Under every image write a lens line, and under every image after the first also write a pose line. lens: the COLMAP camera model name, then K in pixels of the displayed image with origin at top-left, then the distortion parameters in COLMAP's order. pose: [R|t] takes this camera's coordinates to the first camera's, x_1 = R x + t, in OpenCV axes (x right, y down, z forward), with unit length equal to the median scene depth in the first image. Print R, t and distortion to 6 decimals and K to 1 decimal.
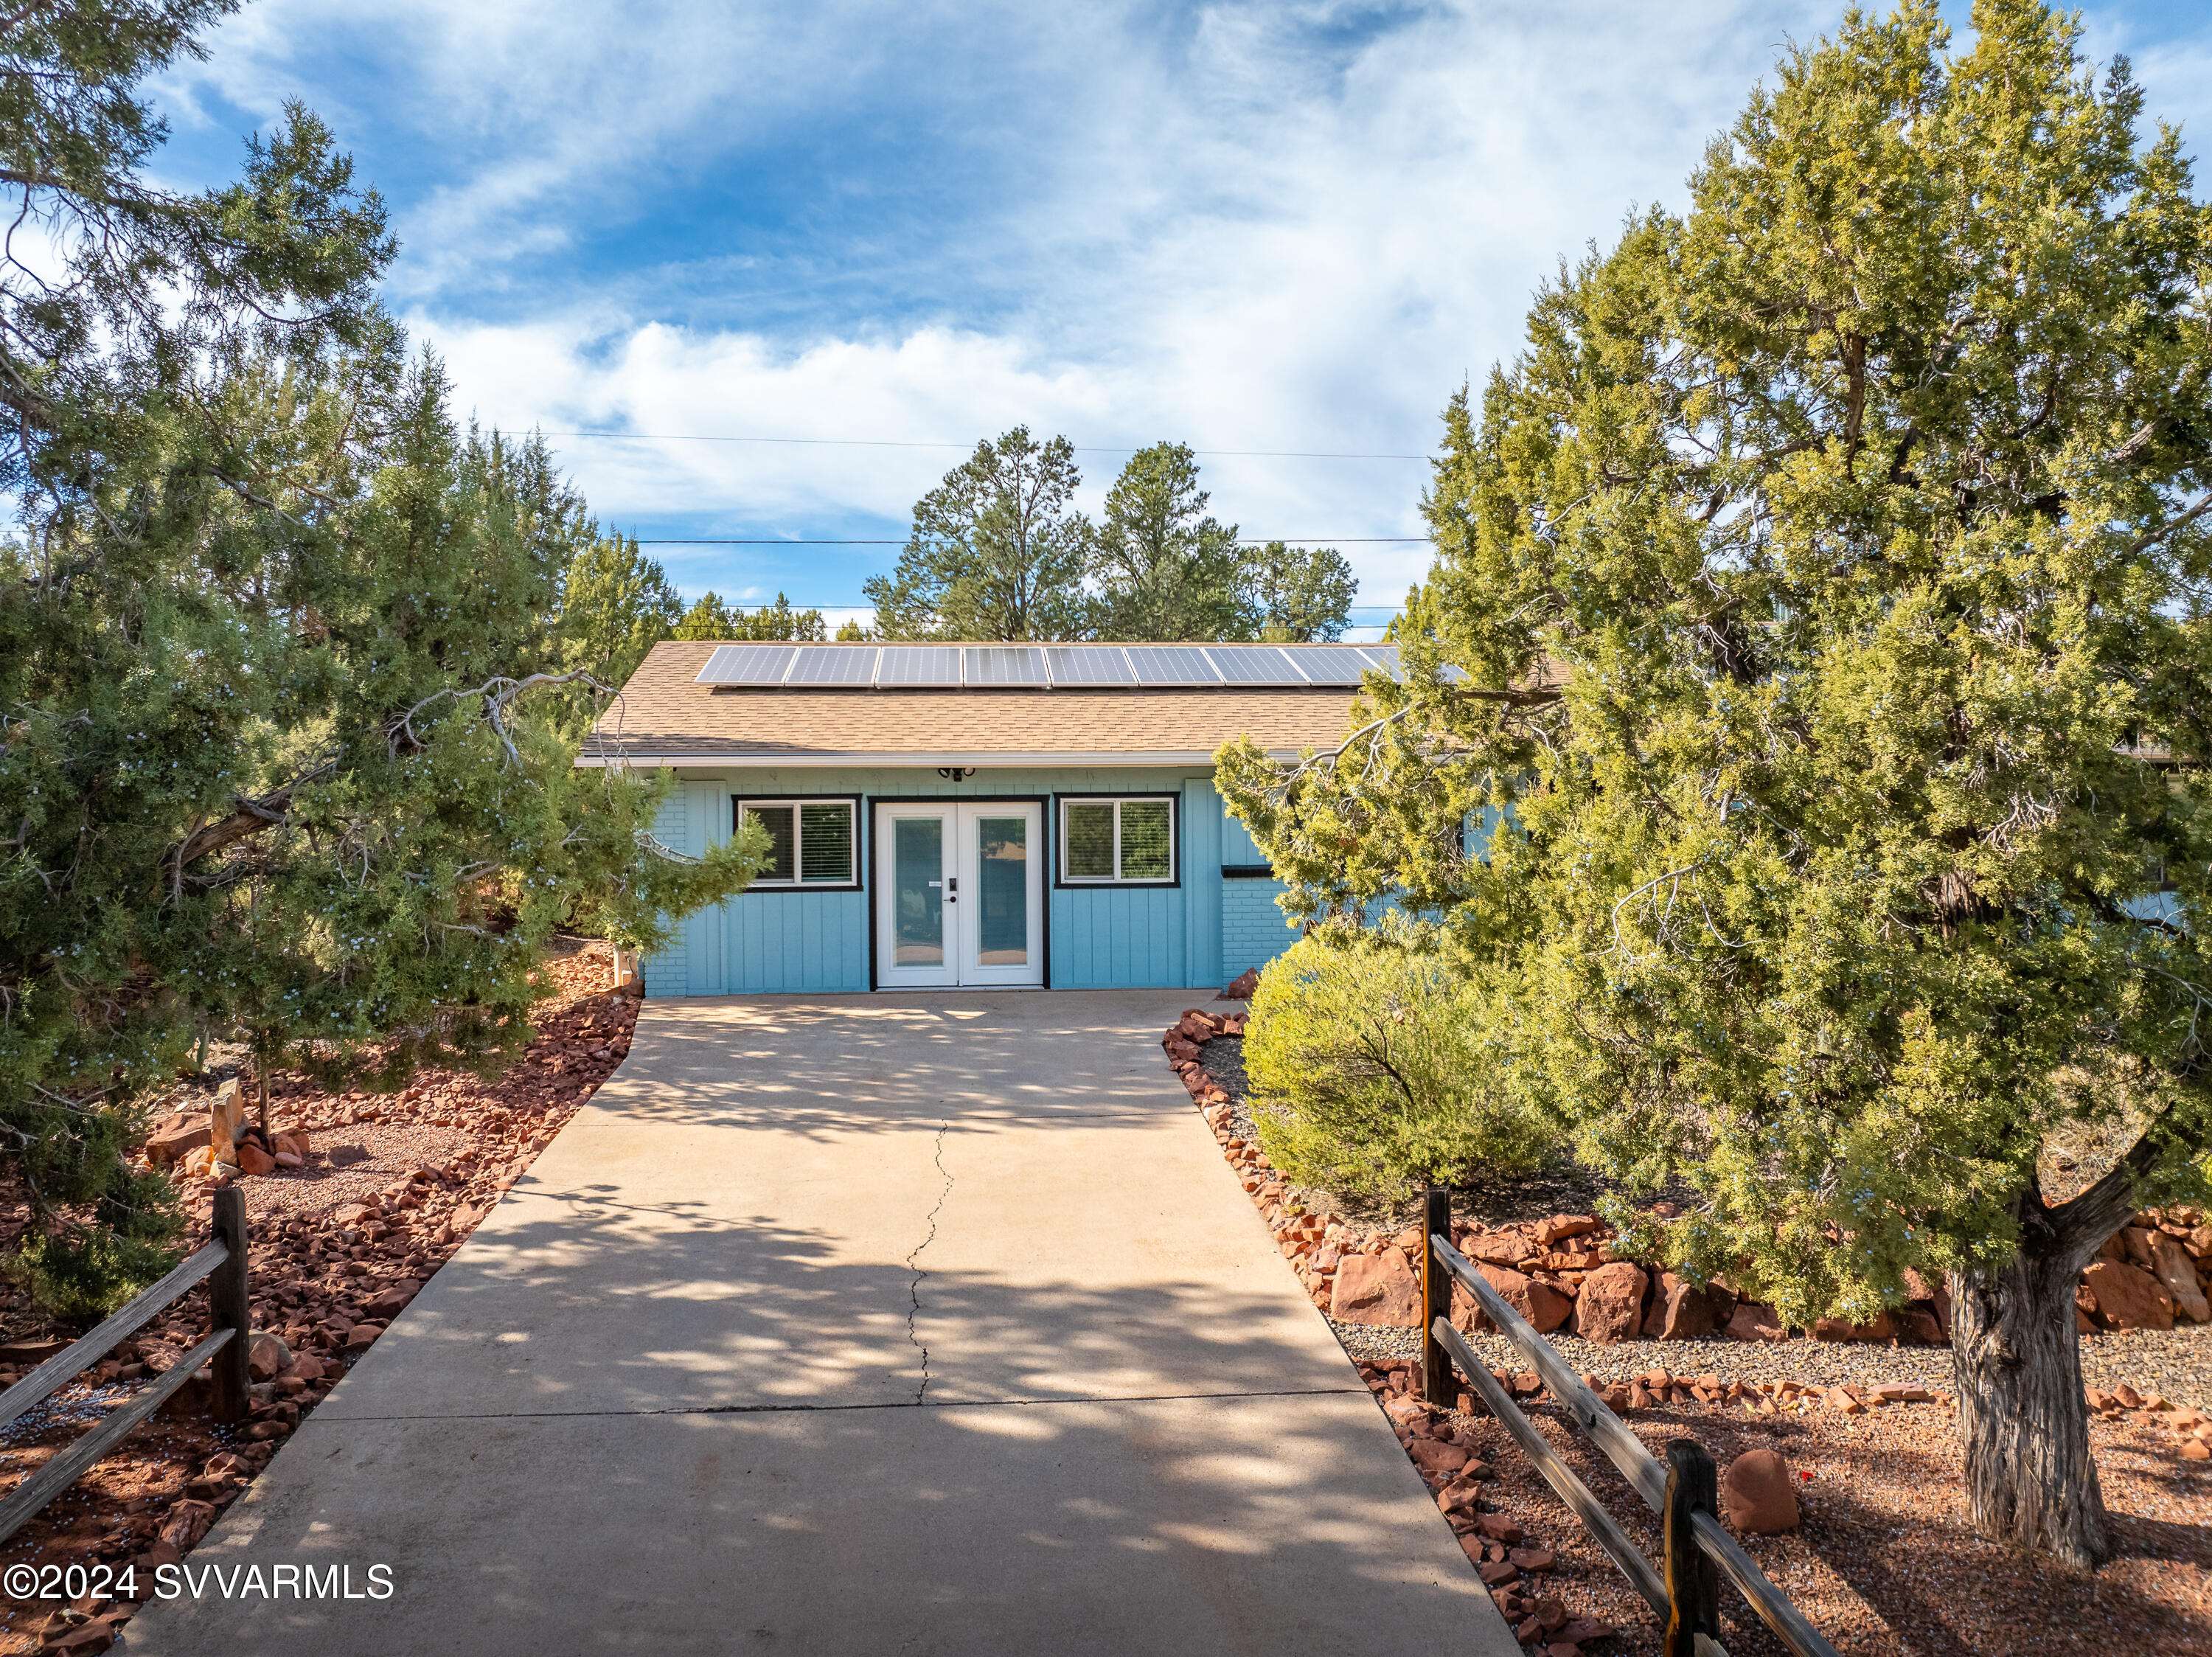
lens RADIAL K [[1543.6, 0, 1127.2], [0, 1543.6, 807.3], [0, 0, 1]] dist [-0.045908, 0.012227]
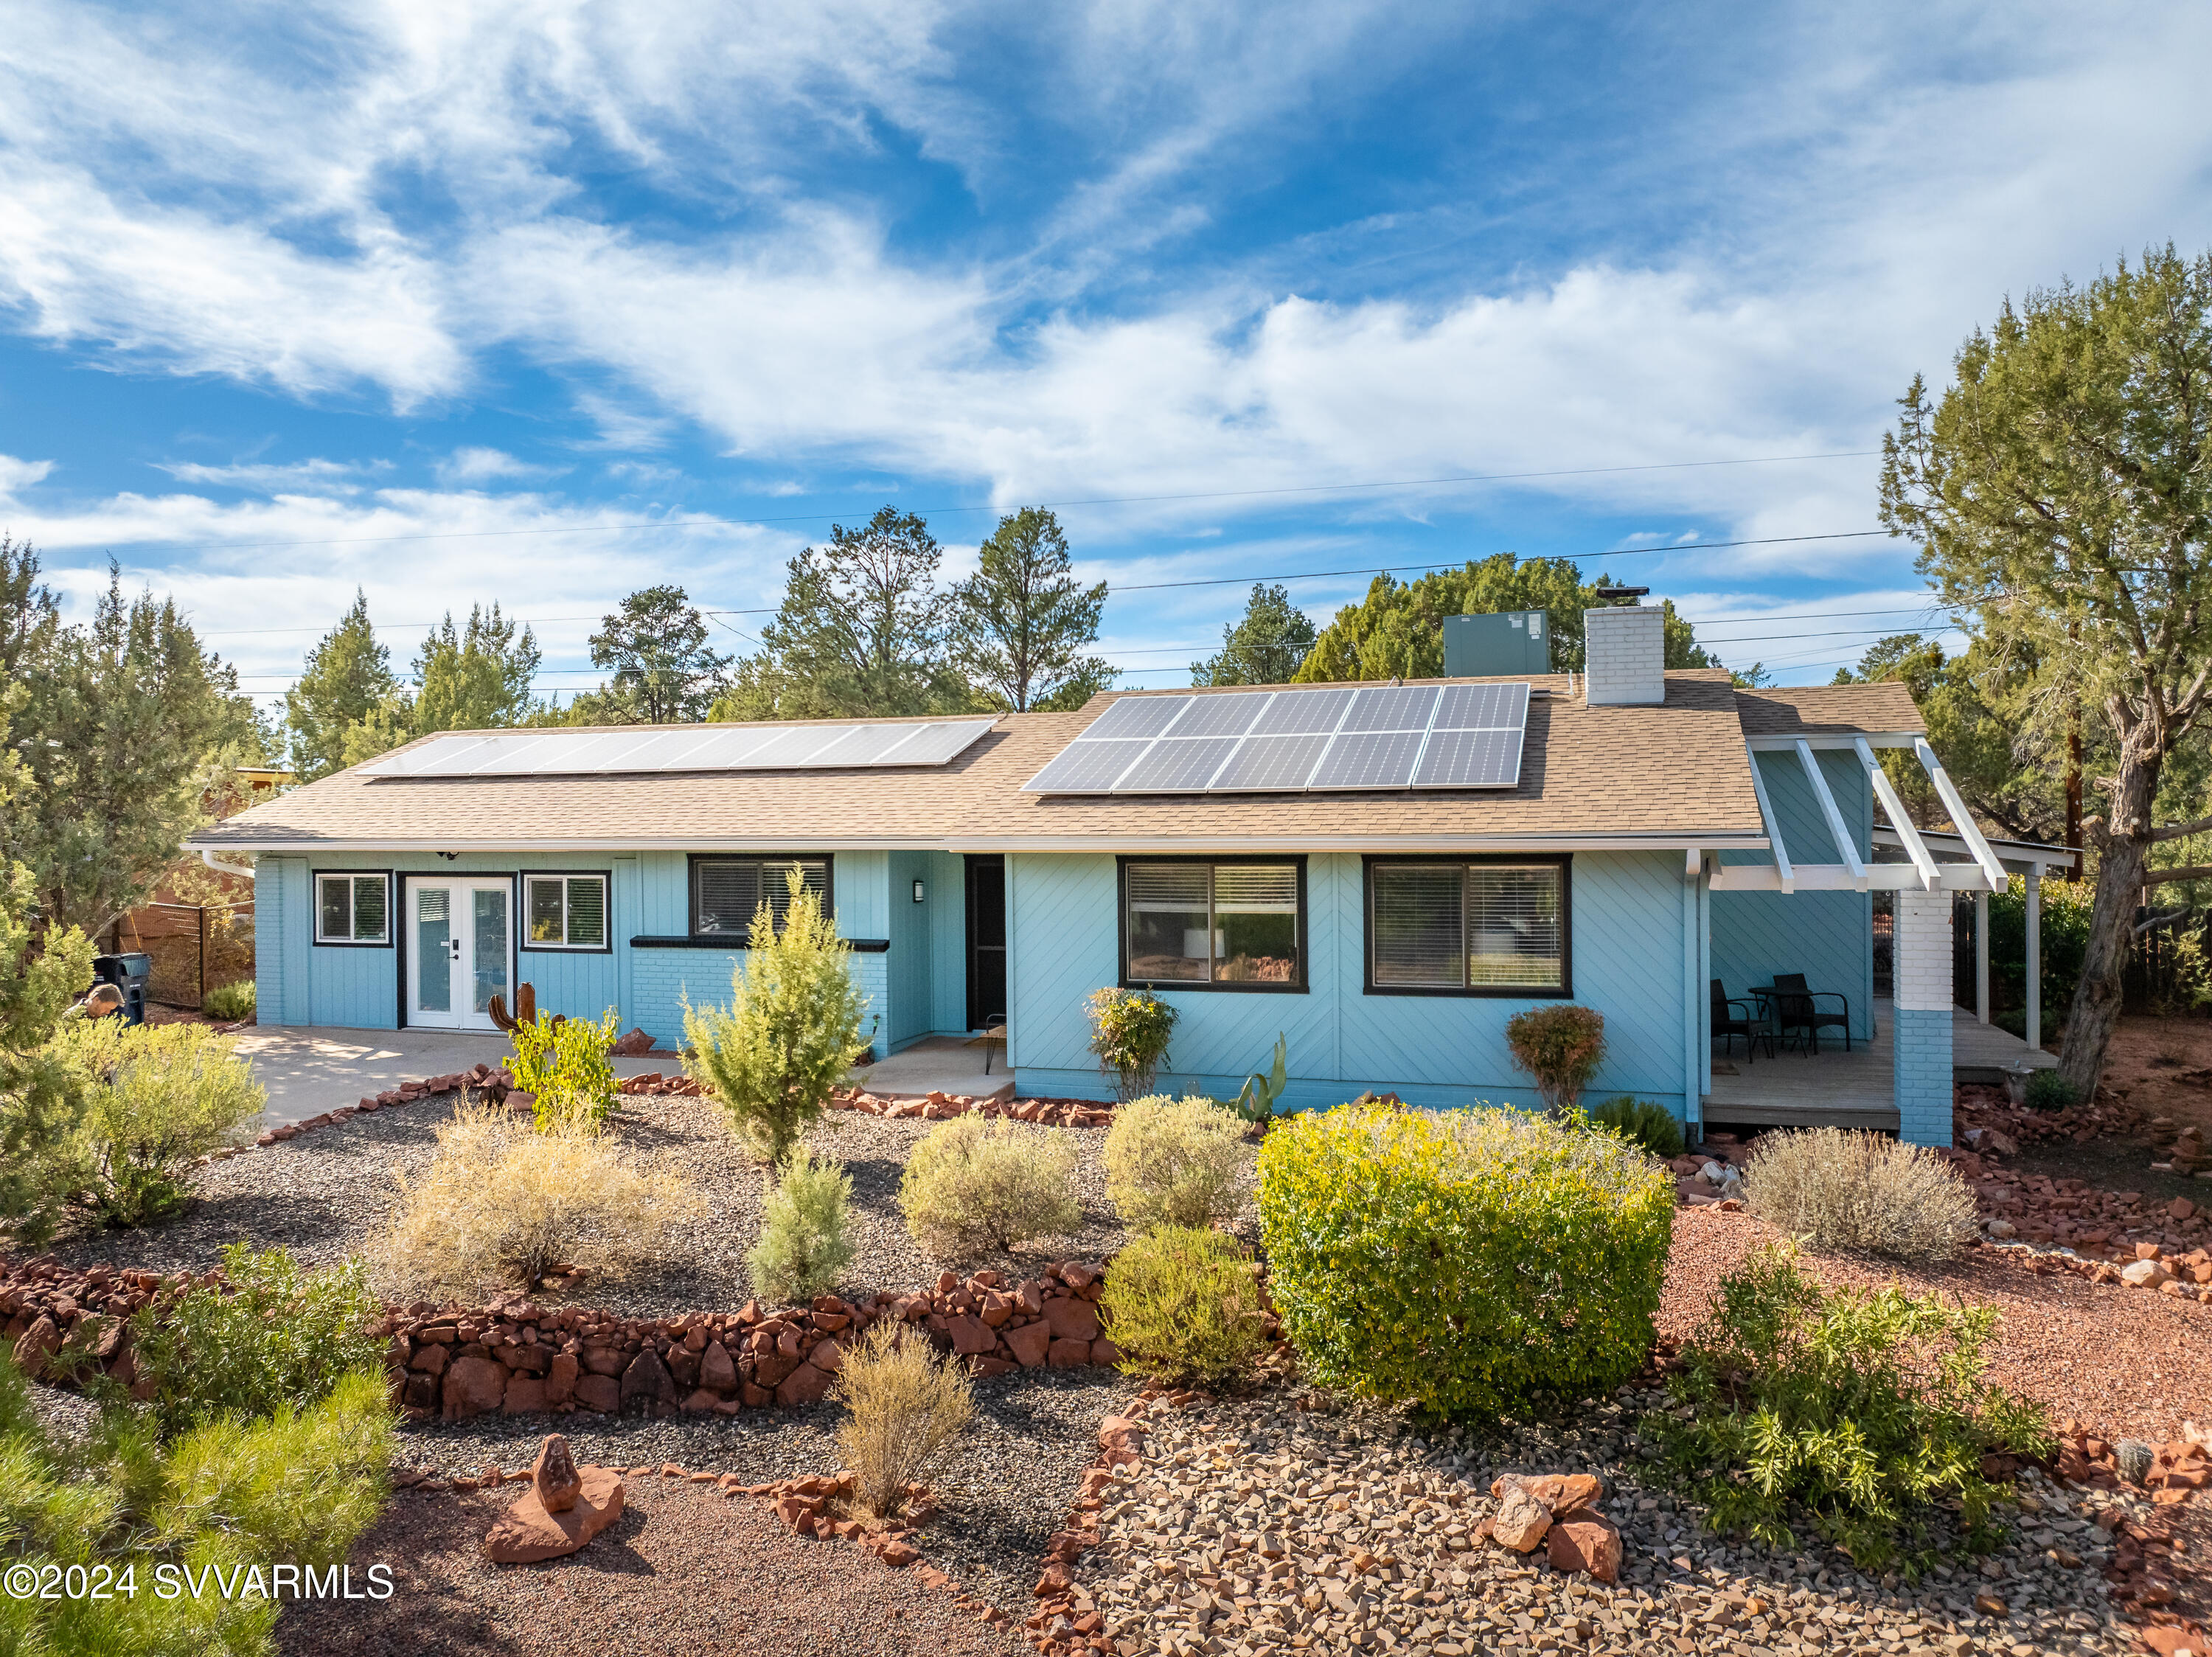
lens RADIAL K [[1737.8, 0, 1095.7], [0, 1737.8, 832.2], [0, 0, 1]] dist [0.001751, 0.009362]
pose [[0.906294, 0.006154, -0.422603, 0.554900], [-0.004115, 0.999975, 0.005737, -0.029146], [0.422628, -0.003461, 0.906297, -0.016247]]
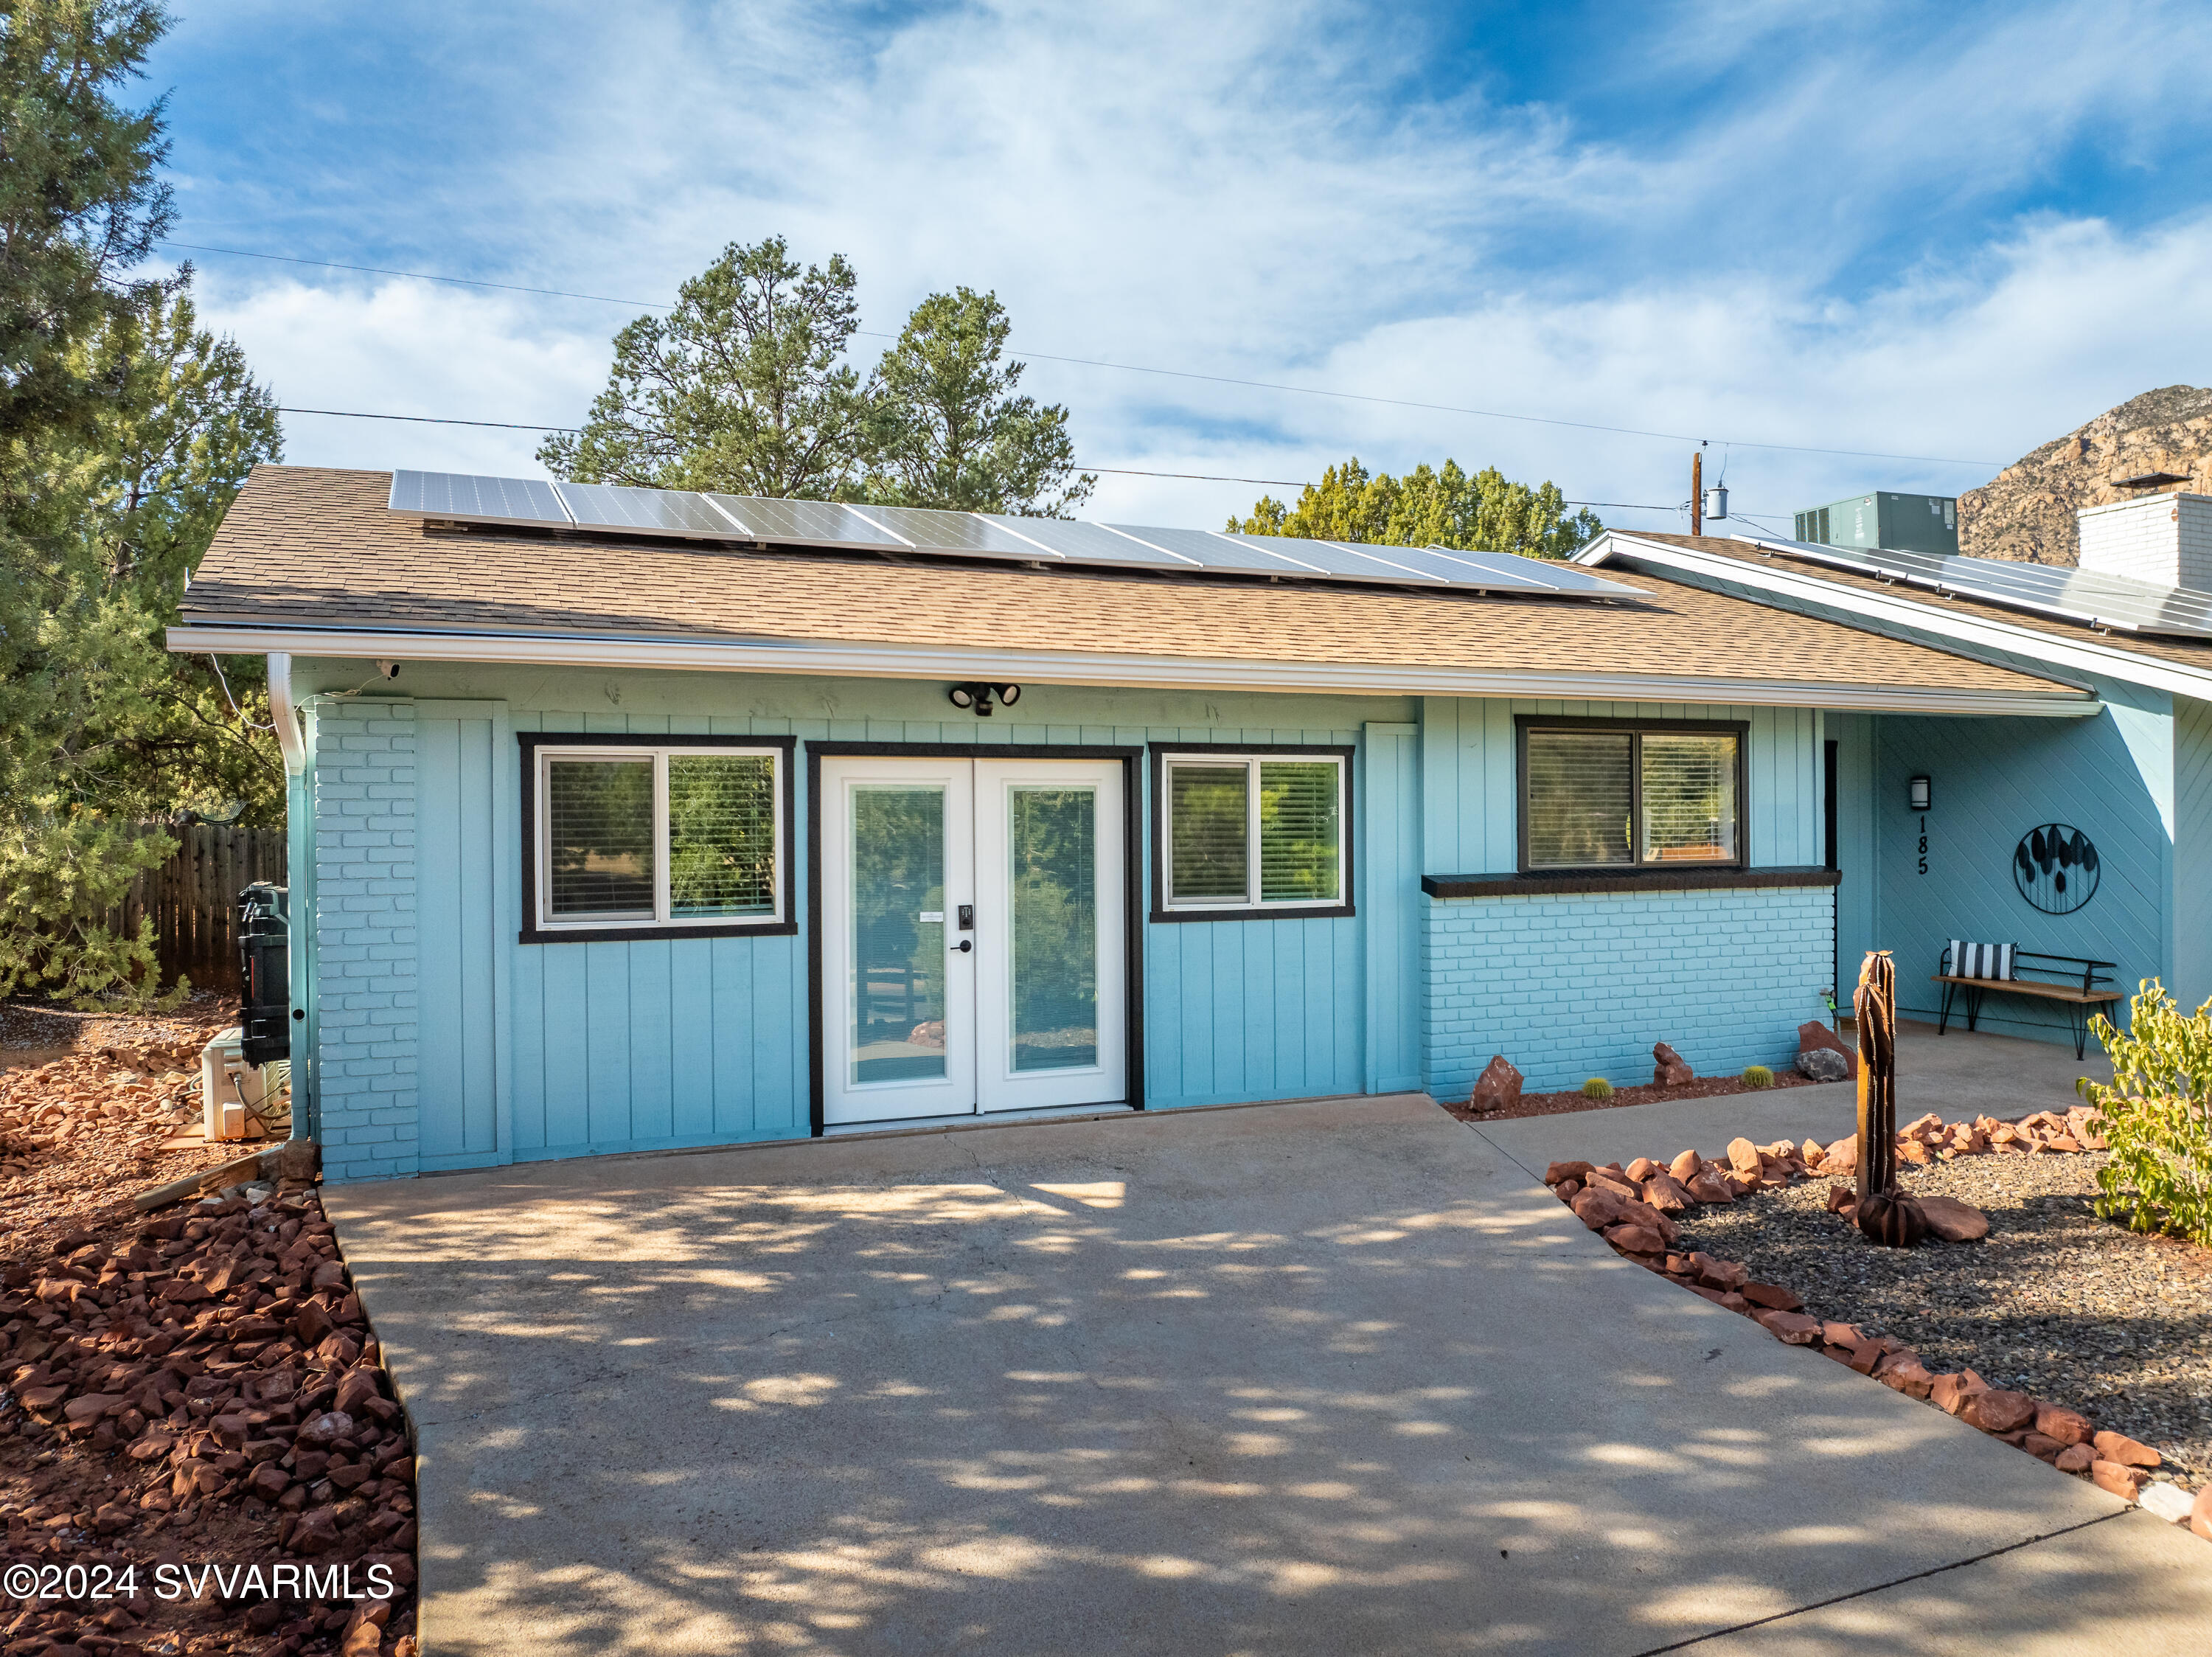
lens RADIAL K [[1543.6, 0, 1094.1], [0, 1543.6, 801.6], [0, 0, 1]] dist [-0.045908, 0.012227]
pose [[0.953803, 0.008113, 0.300322, -0.136349], [-0.006379, 0.999957, -0.006752, 0.008861], [-0.300364, 0.004524, 0.953814, 0.299944]]
